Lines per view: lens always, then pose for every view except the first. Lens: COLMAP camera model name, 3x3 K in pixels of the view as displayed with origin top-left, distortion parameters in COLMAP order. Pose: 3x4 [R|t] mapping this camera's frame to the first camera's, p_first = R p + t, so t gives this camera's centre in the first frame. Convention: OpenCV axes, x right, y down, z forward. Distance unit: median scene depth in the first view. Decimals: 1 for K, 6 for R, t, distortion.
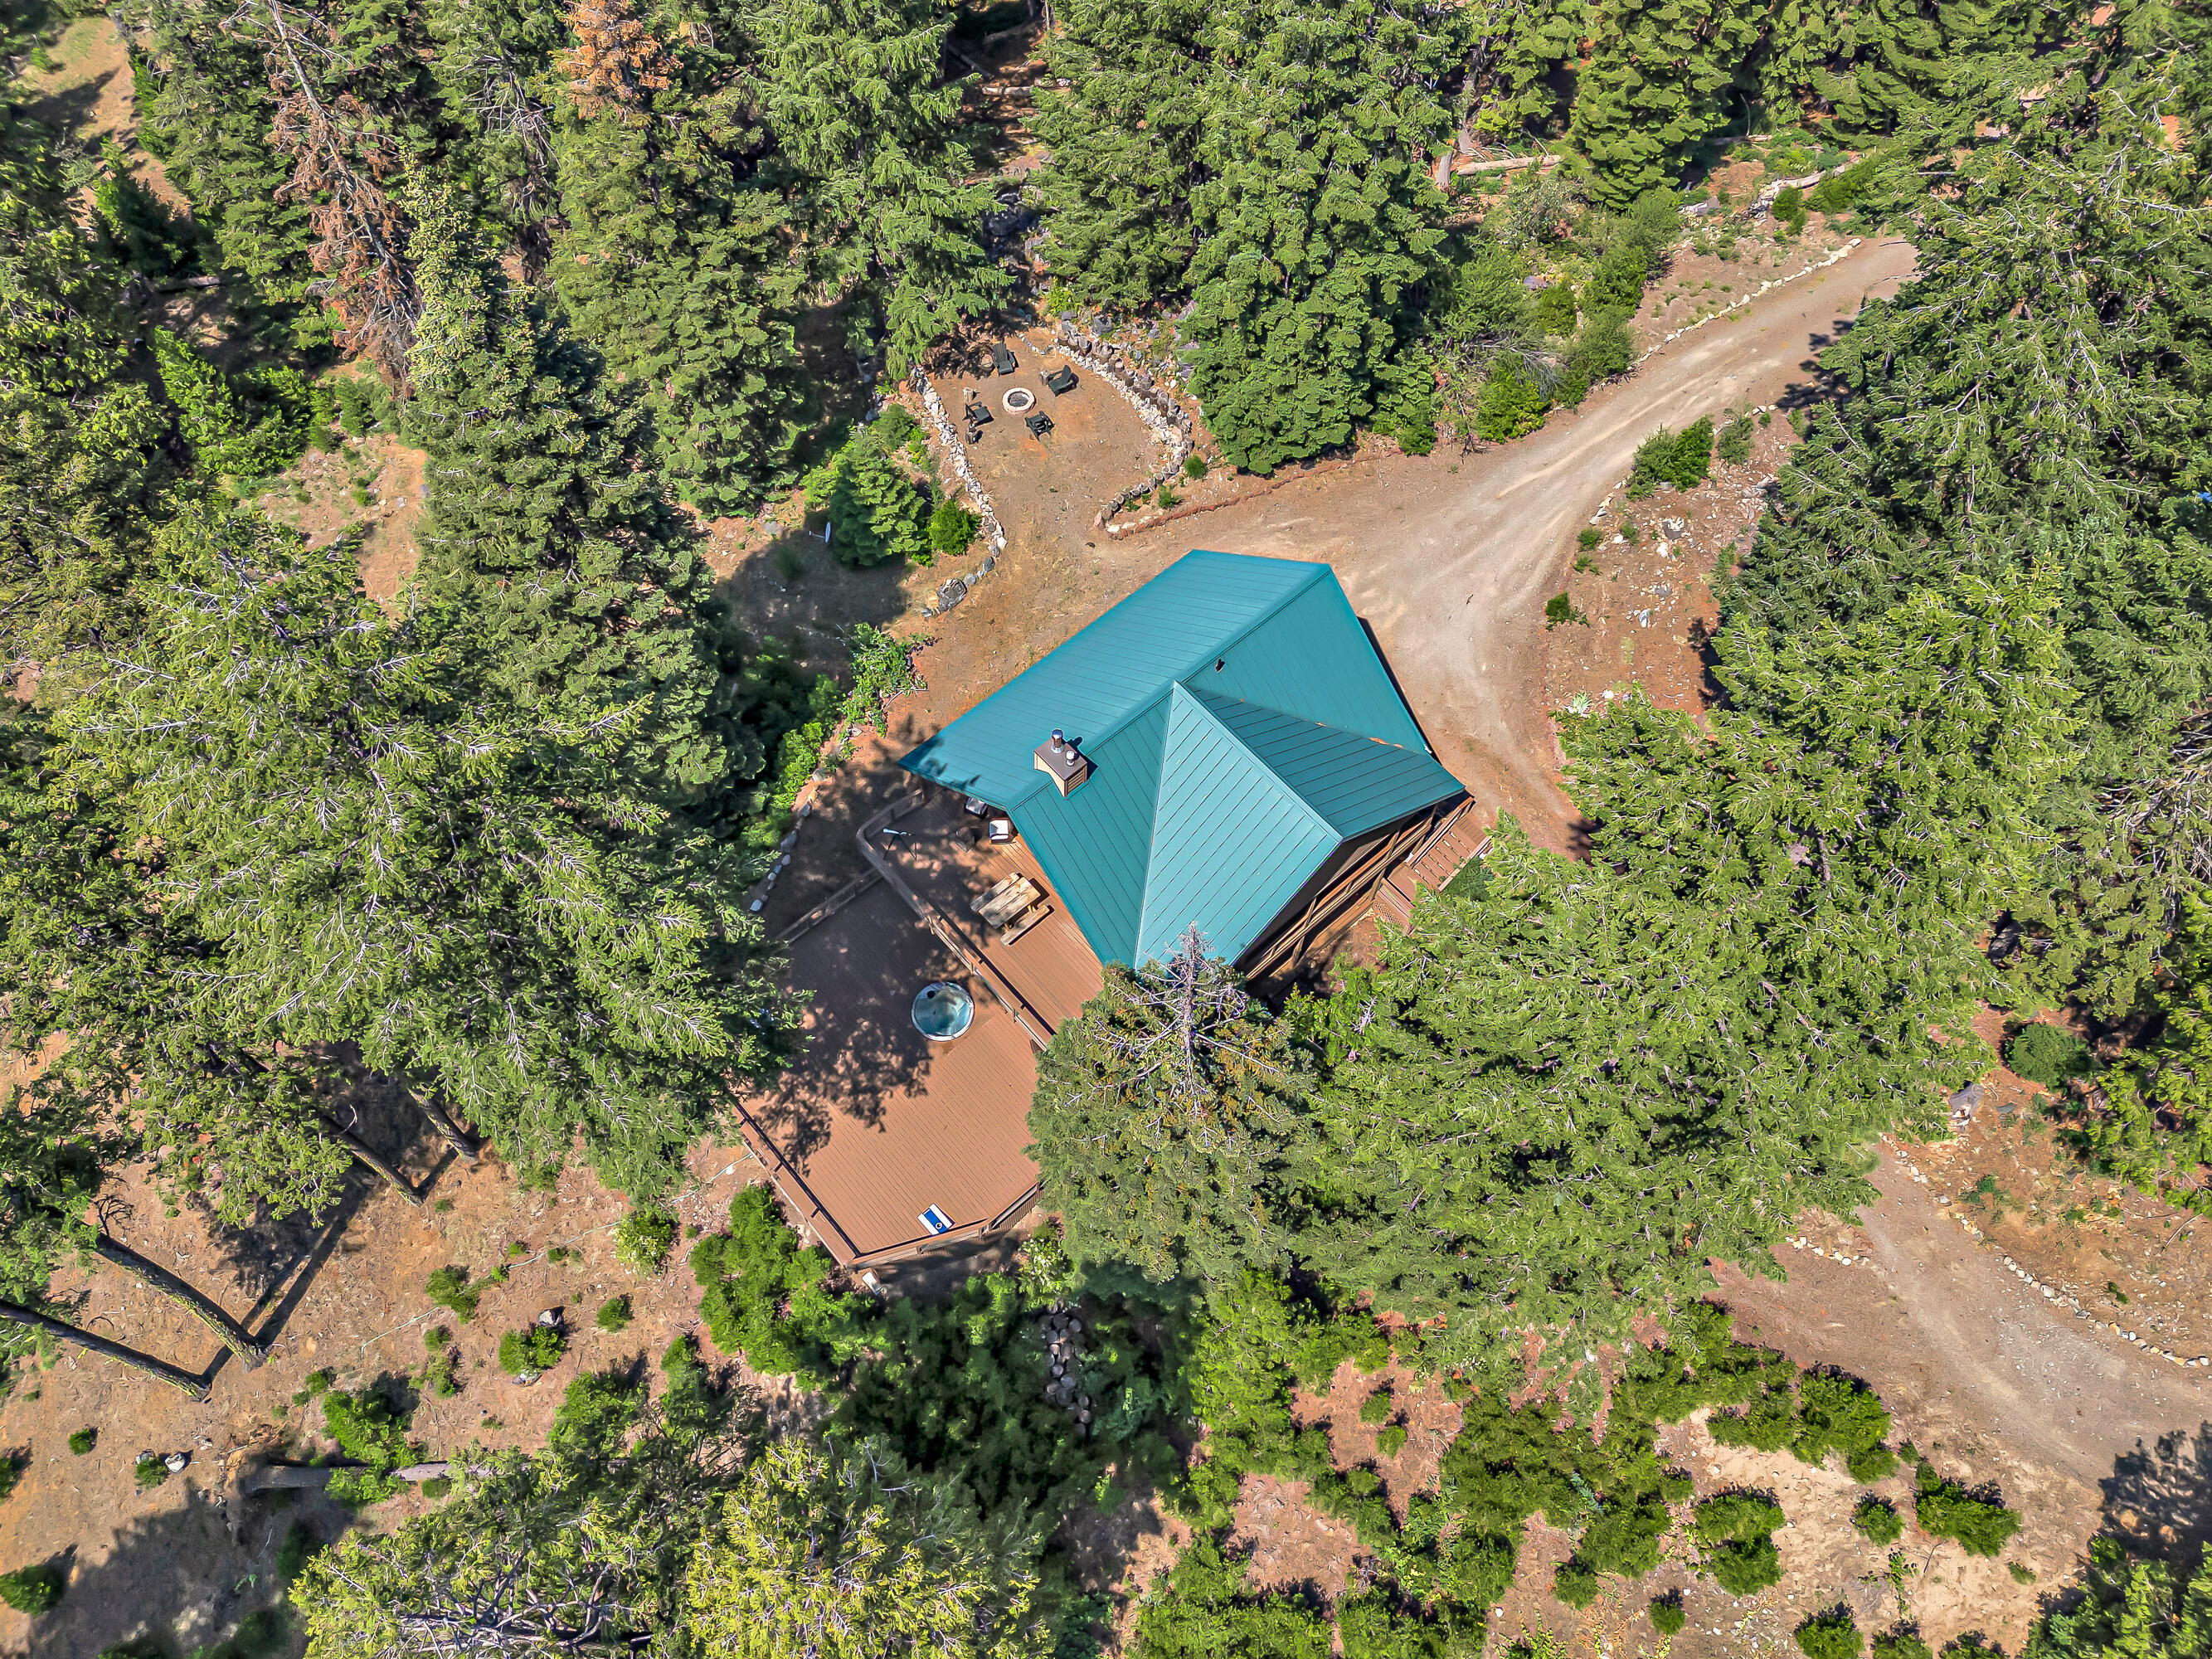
lens RADIAL K [[1650.2, 0, 1101.5], [0, 1650.2, 819.7], [0, 0, 1]] dist [0.076299, -0.086108]
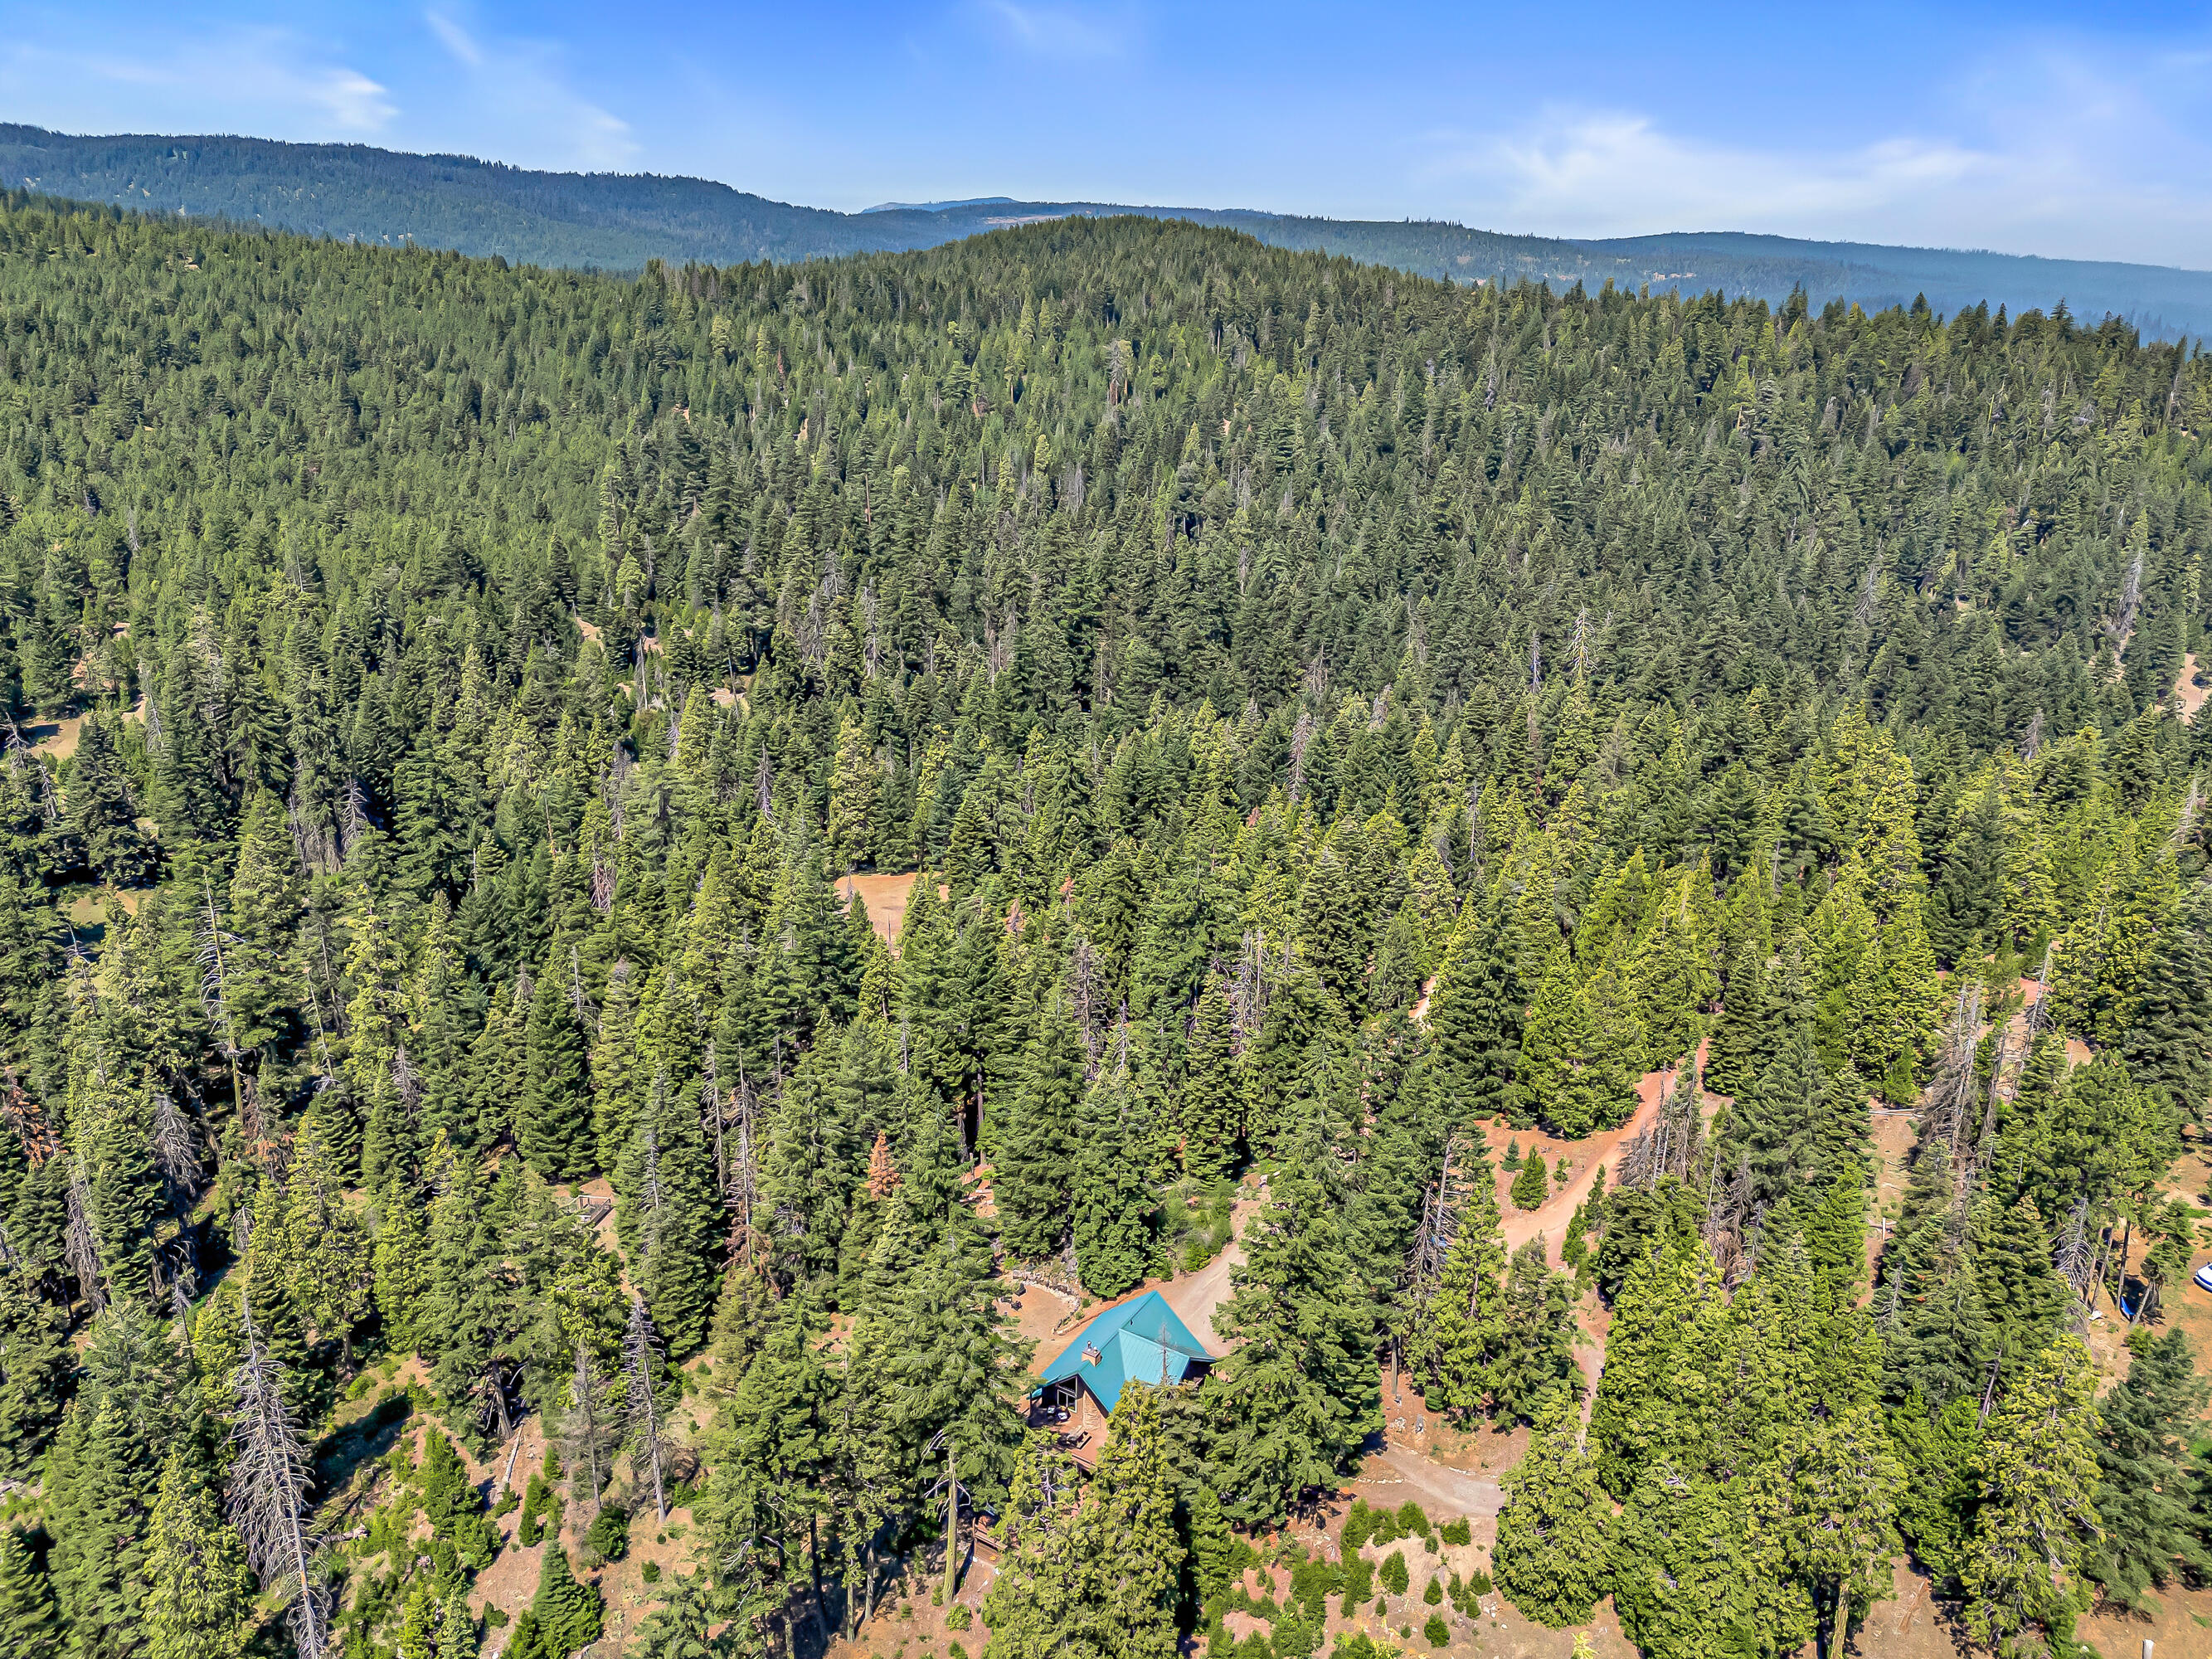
lens RADIAL K [[1650.2, 0, 1101.5], [0, 1650.2, 819.7], [0, 0, 1]] dist [0.076299, -0.086108]
pose [[0.958217, -0.106766, 0.265369, -0.550922], [0.255310, 0.737564, -0.625153, 0.892111], [-0.128981, 0.666784, 0.734005, -1.447708]]
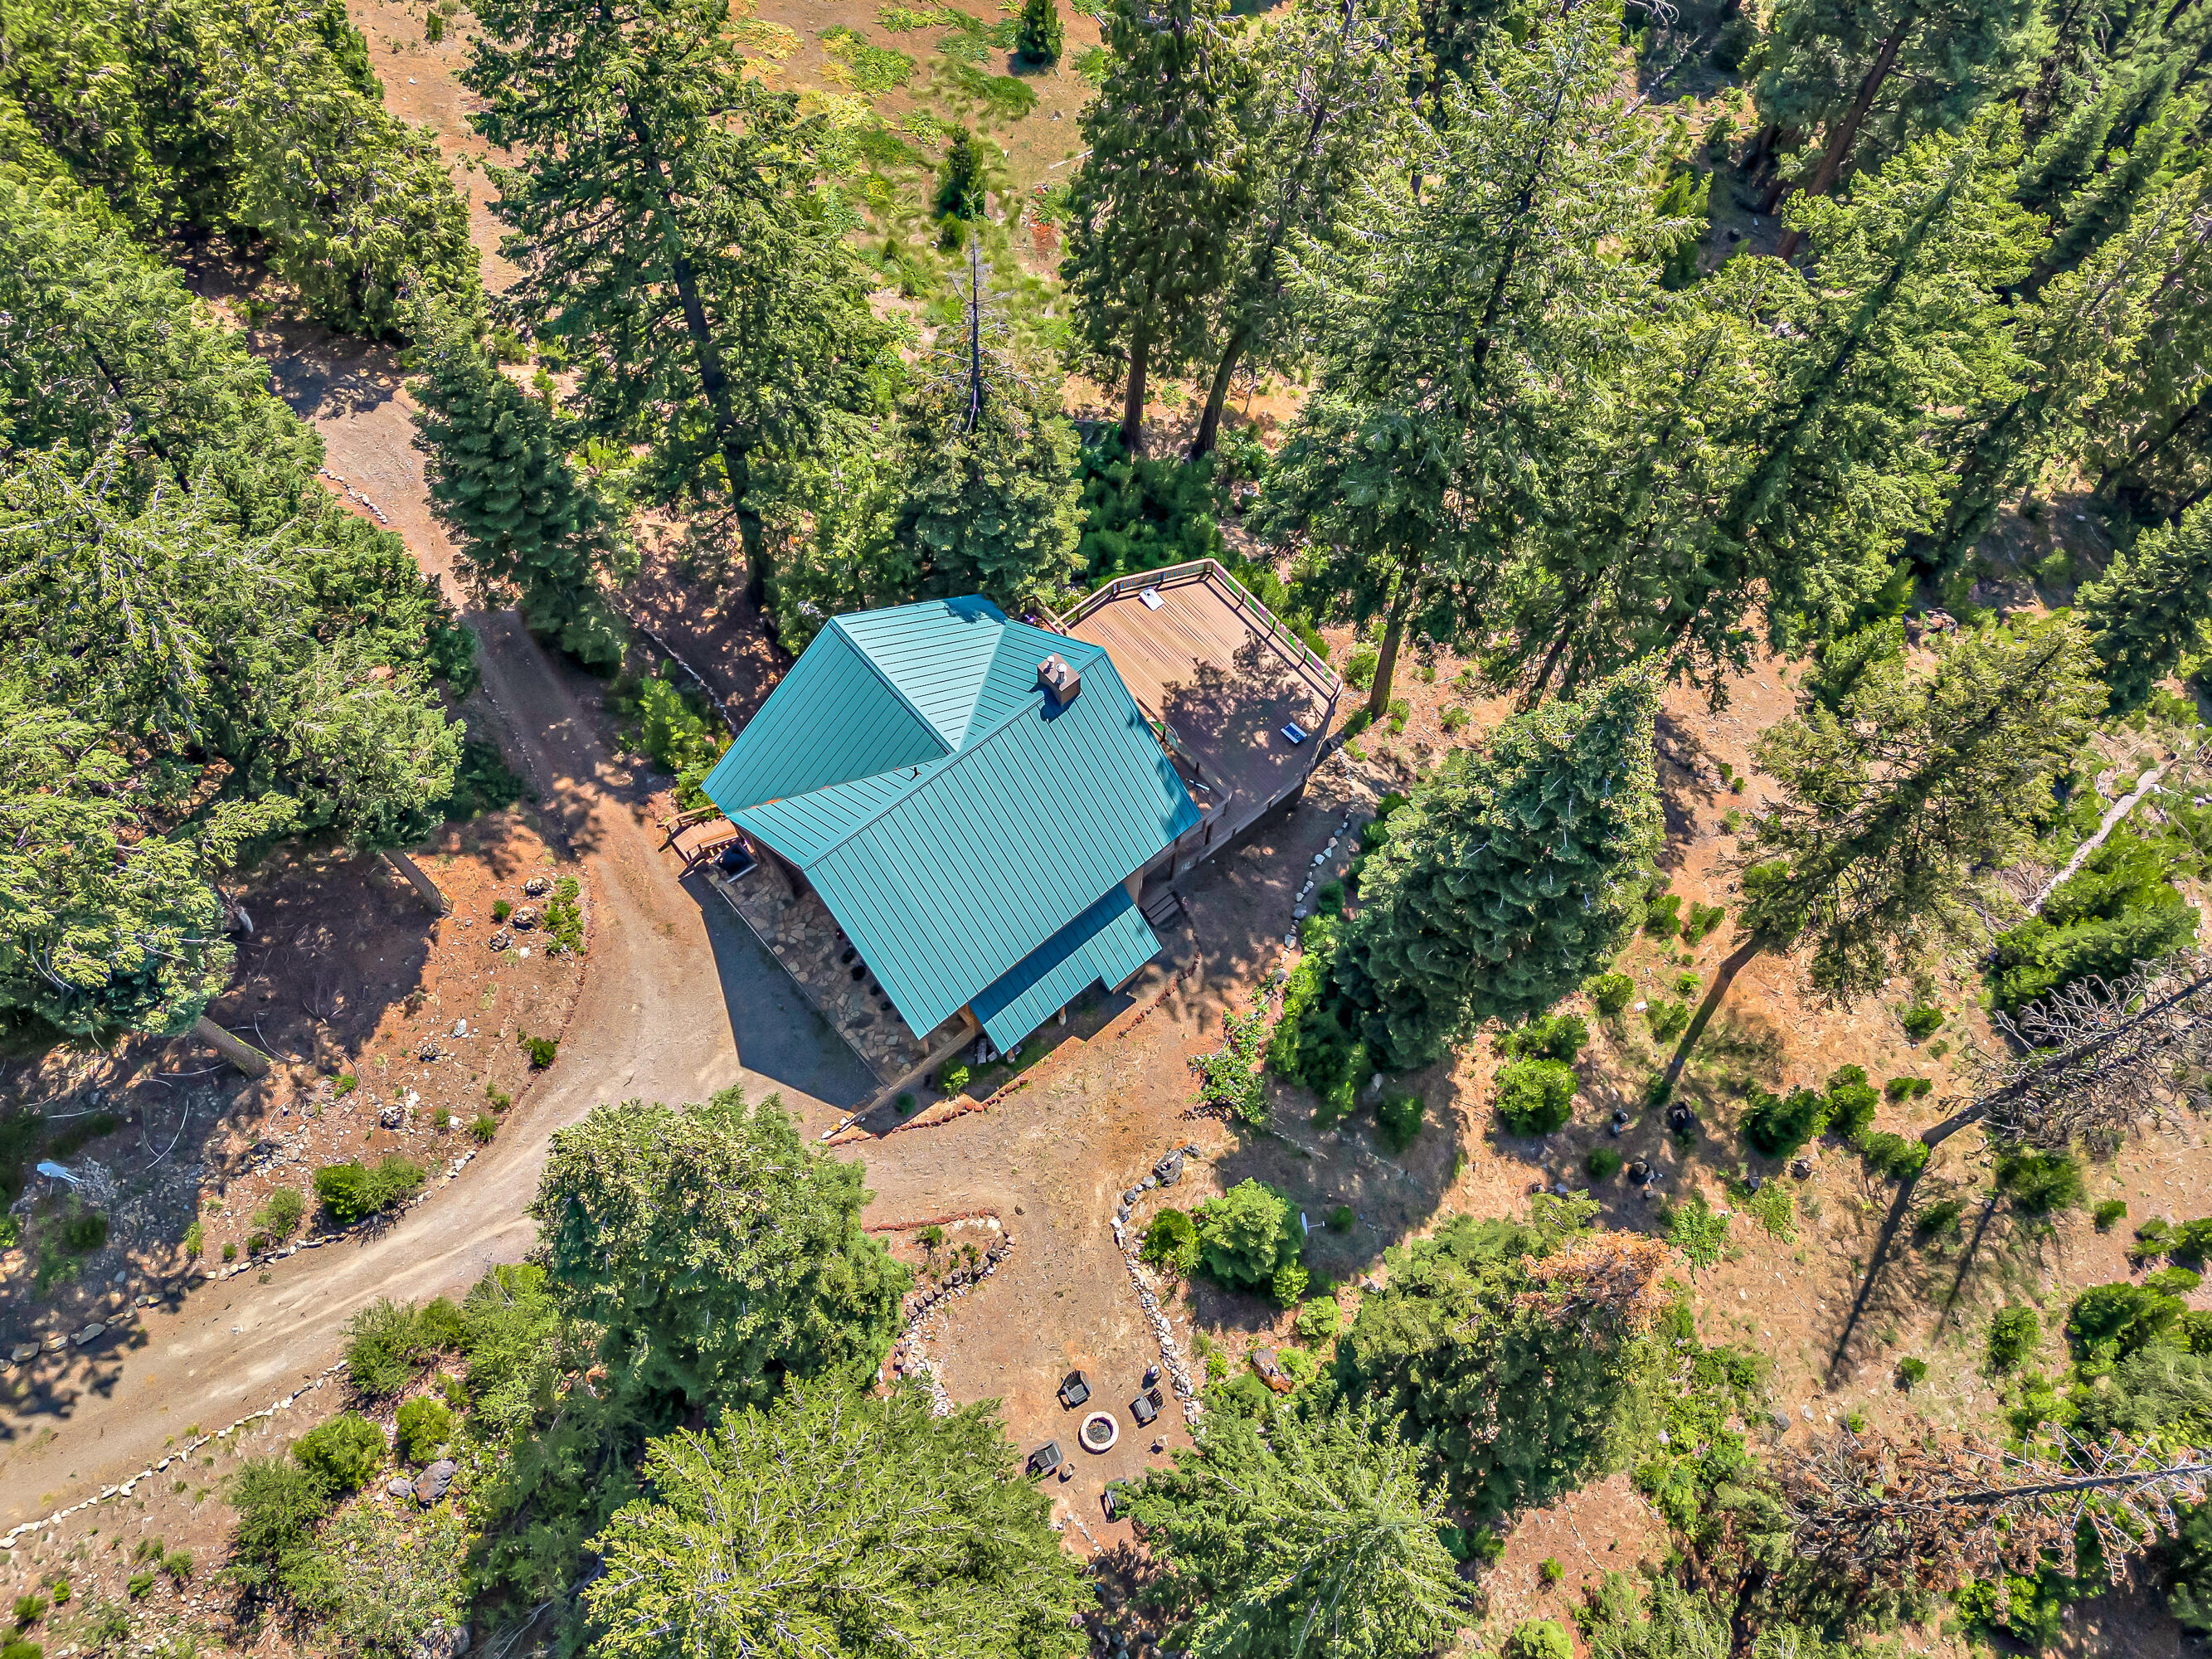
lens RADIAL K [[1650.2, 0, 1101.5], [0, 1650.2, 819.7], [0, 0, 1]] dist [0.076299, -0.086108]
pose [[-0.998571, -0.034995, -0.040396, -0.008820], [-0.013249, -0.570153, 0.821432, -0.966287], [-0.051778, 0.820793, 0.568874, 0.355711]]
